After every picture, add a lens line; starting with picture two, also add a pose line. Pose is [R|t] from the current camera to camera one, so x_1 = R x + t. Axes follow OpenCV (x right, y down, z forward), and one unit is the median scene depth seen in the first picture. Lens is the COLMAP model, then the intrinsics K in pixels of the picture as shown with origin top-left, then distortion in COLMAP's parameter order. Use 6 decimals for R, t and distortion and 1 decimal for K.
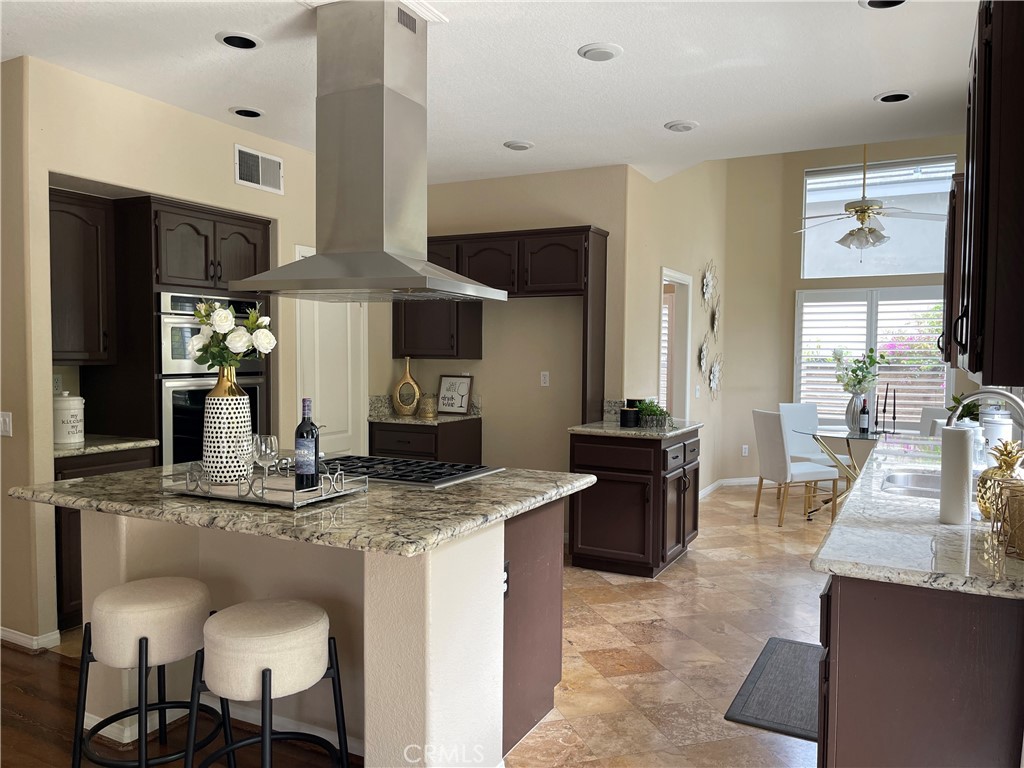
lens RADIAL K [[774.4, 0, 511.2], [0, 774.4, 385.6], [0, 0, 1]] dist [0.073824, -0.091351]
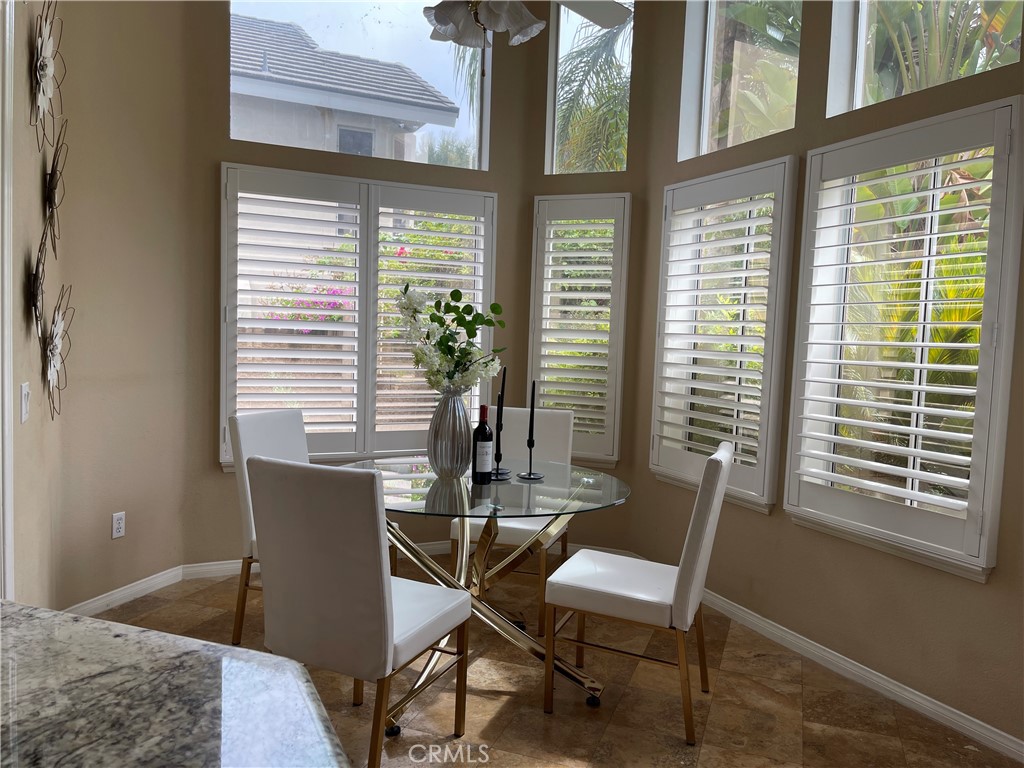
lens RADIAL K [[774.4, 0, 505.1], [0, 774.4, 380.0], [0, 0, 1]] dist [0.073824, -0.091351]
pose [[0.604884, -0.038820, 0.795367, 0.099499], [0.005305, 0.998985, 0.044724, -0.014166], [-0.796296, -0.022833, 0.604476, 0.625043]]
